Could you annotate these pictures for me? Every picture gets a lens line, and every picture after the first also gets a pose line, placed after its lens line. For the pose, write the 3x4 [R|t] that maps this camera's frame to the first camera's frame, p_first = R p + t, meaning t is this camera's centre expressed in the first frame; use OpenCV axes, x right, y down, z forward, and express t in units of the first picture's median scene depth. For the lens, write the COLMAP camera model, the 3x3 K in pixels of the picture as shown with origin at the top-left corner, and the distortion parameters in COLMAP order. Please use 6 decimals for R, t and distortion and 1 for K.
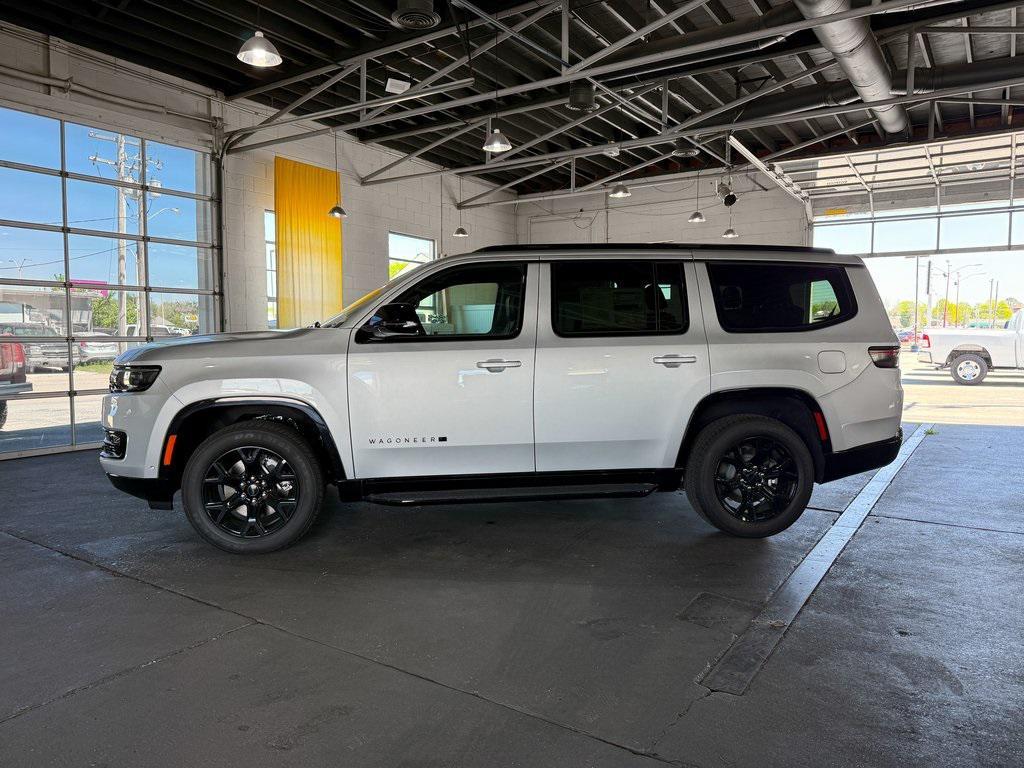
lens RADIAL K [[725.4, 0, 510.5], [0, 725.4, 390.2], [0, 0, 1]] dist [0.037396, -0.049869]
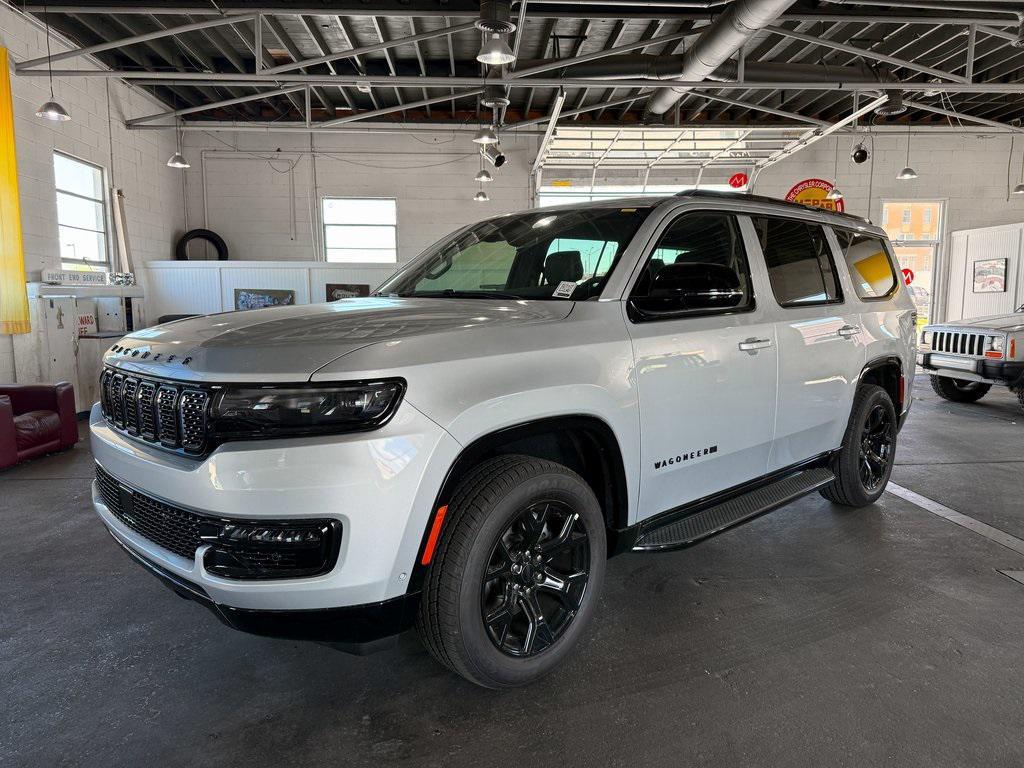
lens RADIAL K [[725.4, 0, 518.9], [0, 725.4, 385.6], [0, 0, 1]] dist [0.037396, -0.049869]
pose [[0.789025, -0.078361, 0.609343, -0.449606], [0.050618, 0.996752, 0.062637, -0.034222], [-0.612272, -0.018578, 0.790429, 0.337330]]
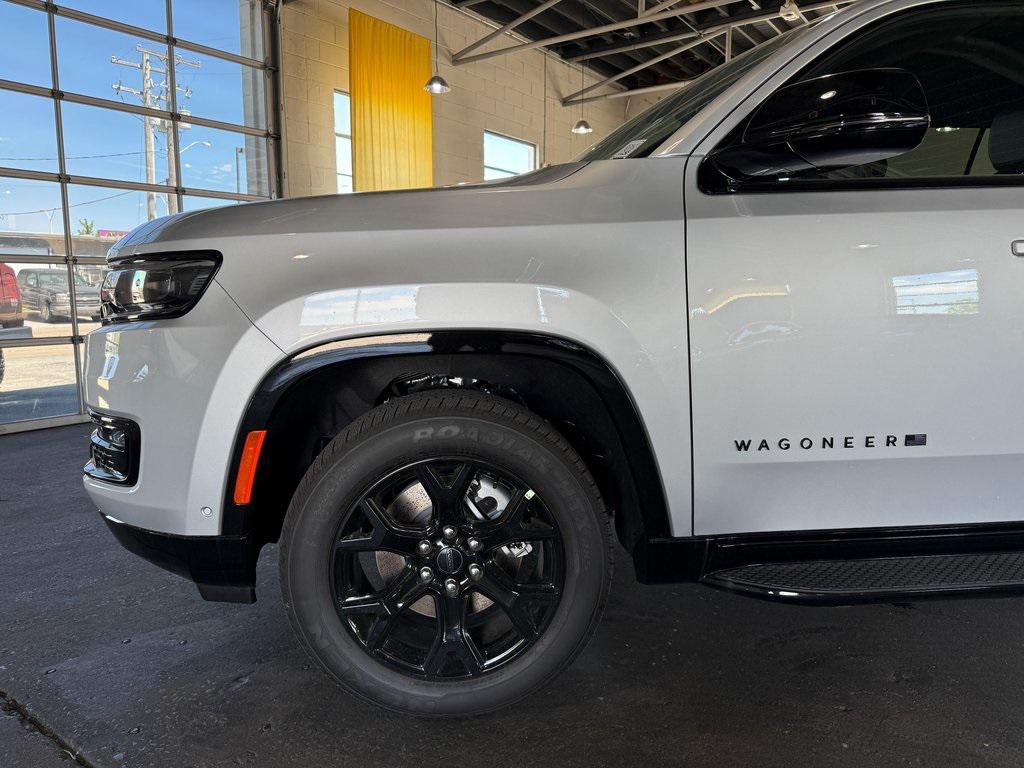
lens RADIAL K [[725.4, 0, 516.9], [0, 725.4, 384.4], [0, 0, 1]] dist [0.037396, -0.049869]
pose [[0.999440, -0.002423, -0.033381, -0.190399], [0.004401, 0.998231, 0.059292, 0.009068], [0.033178, -0.059406, 0.997682, 0.378983]]
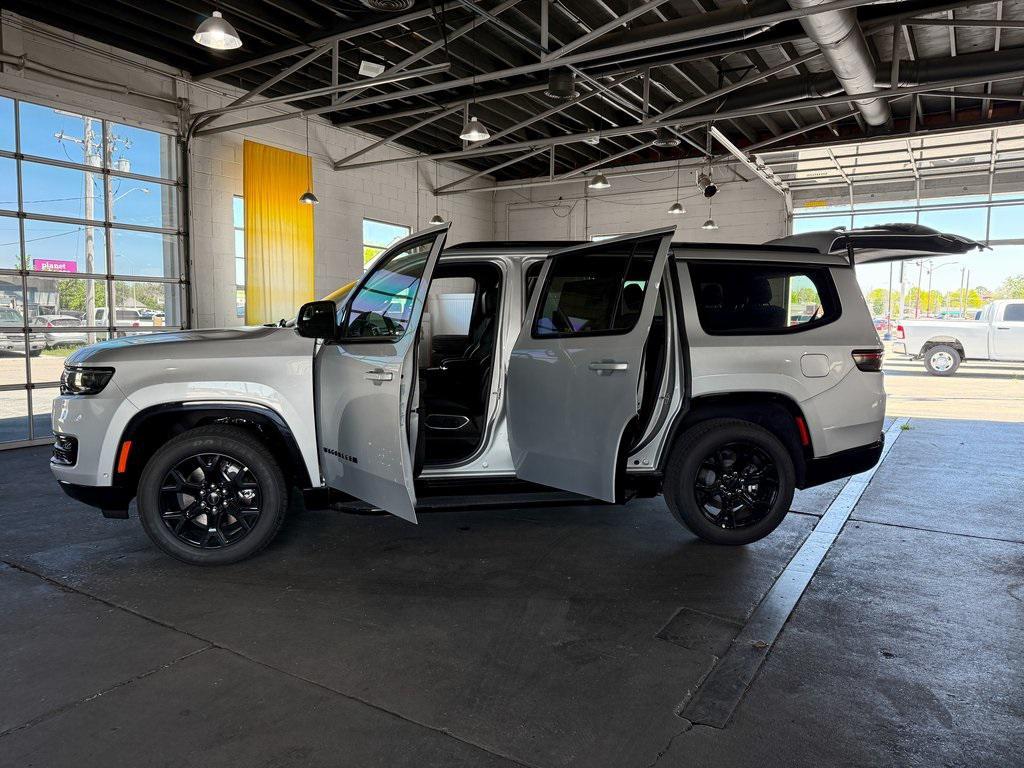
lens RADIAL K [[725.4, 0, 509.6], [0, 725.4, 390.3], [0, 0, 1]] dist [0.037396, -0.049869]
pose [[0.999549, 0.005726, 0.029466, 0.002520], [-0.006349, 0.999757, 0.021087, -0.016816], [-0.029338, -0.021265, 0.999343, 0.025752]]
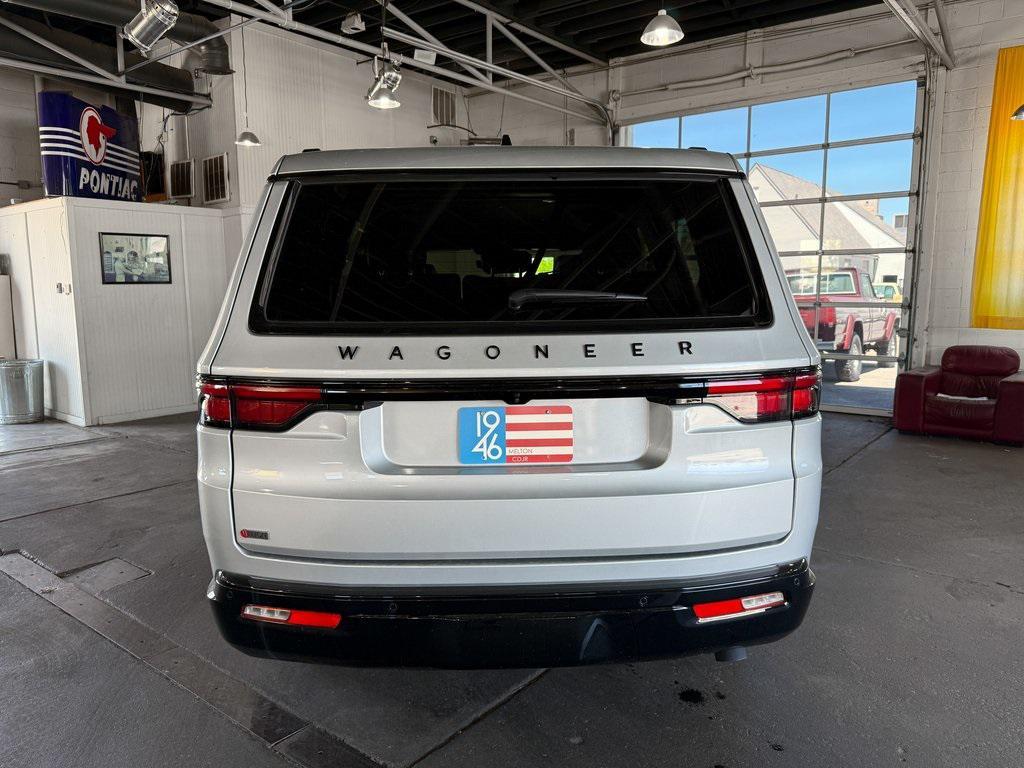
lens RADIAL K [[725.4, 0, 508.2], [0, 725.4, 385.5], [0, 0, 1]] dist [0.037396, -0.049869]
pose [[-0.083313, 0.133341, -0.987562, 0.655959], [-0.068193, 0.987922, 0.139142, -0.087120], [0.994187, 0.078937, -0.073214, 0.847197]]
